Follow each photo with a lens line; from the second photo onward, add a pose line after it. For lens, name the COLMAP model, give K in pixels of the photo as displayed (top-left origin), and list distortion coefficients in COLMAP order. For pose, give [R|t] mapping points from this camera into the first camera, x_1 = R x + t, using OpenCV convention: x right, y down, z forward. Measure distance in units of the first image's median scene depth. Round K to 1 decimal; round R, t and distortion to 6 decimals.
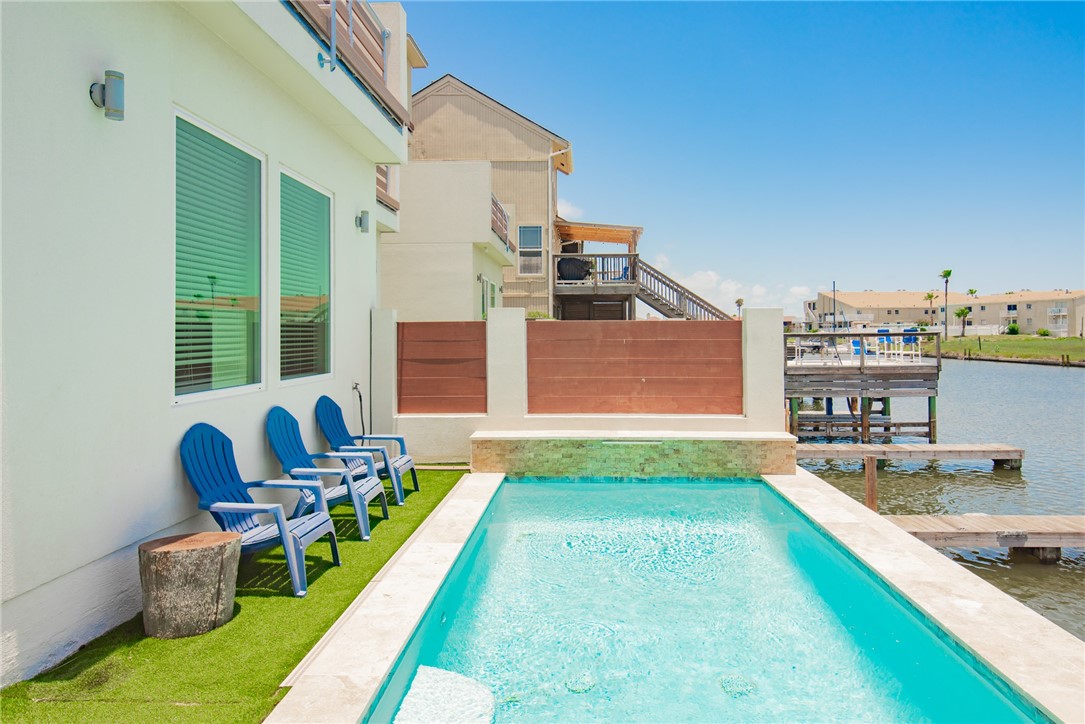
lens RADIAL K [[672.1, 0, 561.8], [0, 672.1, 315.9], [0, 0, 1]] dist [0.007050, 0.001386]
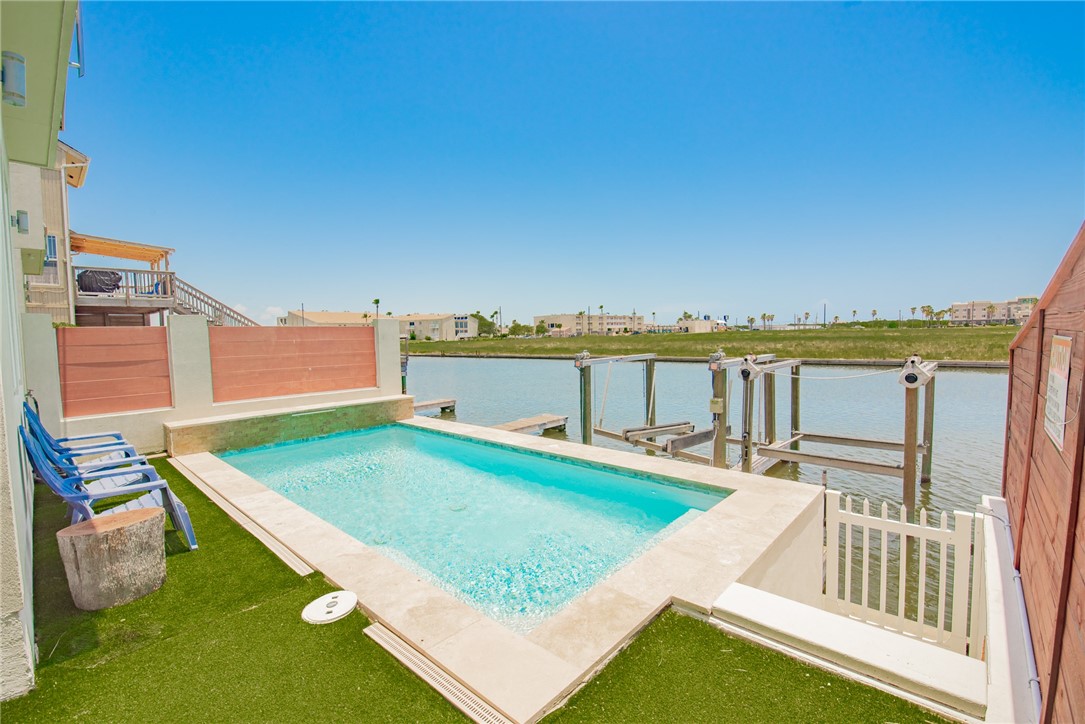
lens RADIAL K [[476.1, 0, 541.4], [0, 476.1, 355.7], [0, 0, 1]] dist [-0.012159, -0.002281]
pose [[0.639729, -0.042536, 0.767422, -0.125660], [-0.000678, 0.998436, 0.055906, 0.004680], [-0.768600, -0.036285, 0.638700, -0.000557]]
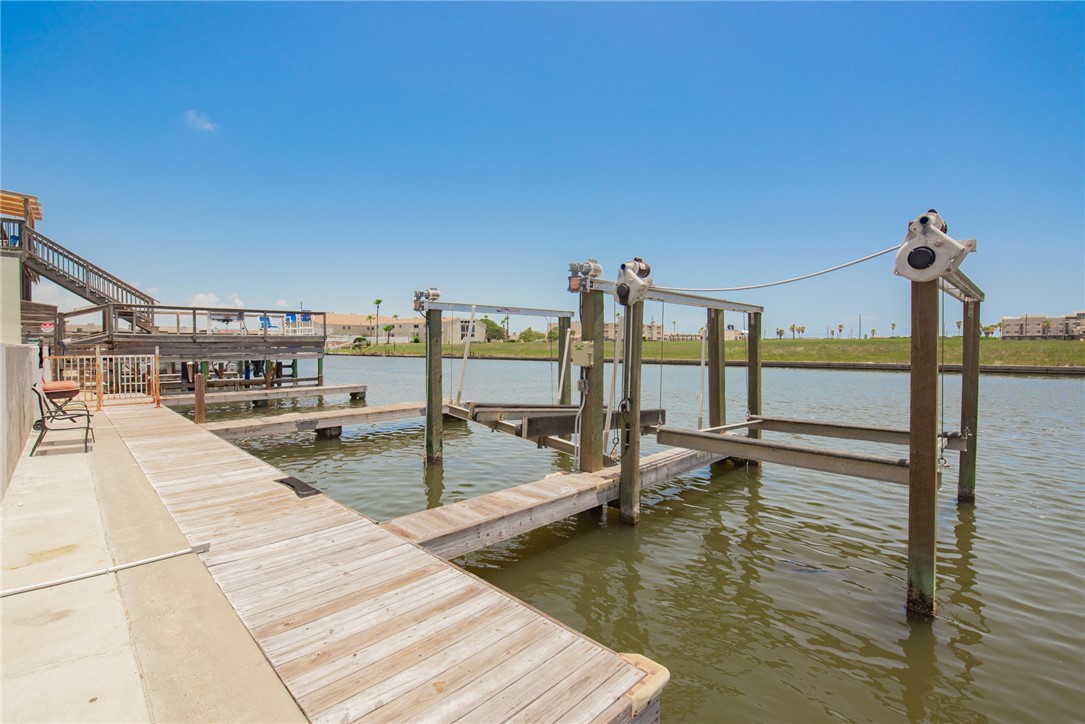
lens RADIAL K [[476.1, 0, 538.6], [0, 476.1, 353.7], [0, 0, 1]] dist [-0.012159, -0.002281]
pose [[0.686885, -0.007779, 0.726725, 0.145007], [-0.015208, 0.999570, 0.025074, 0.078170], [-0.726607, -0.028275, 0.686471, -0.004491]]
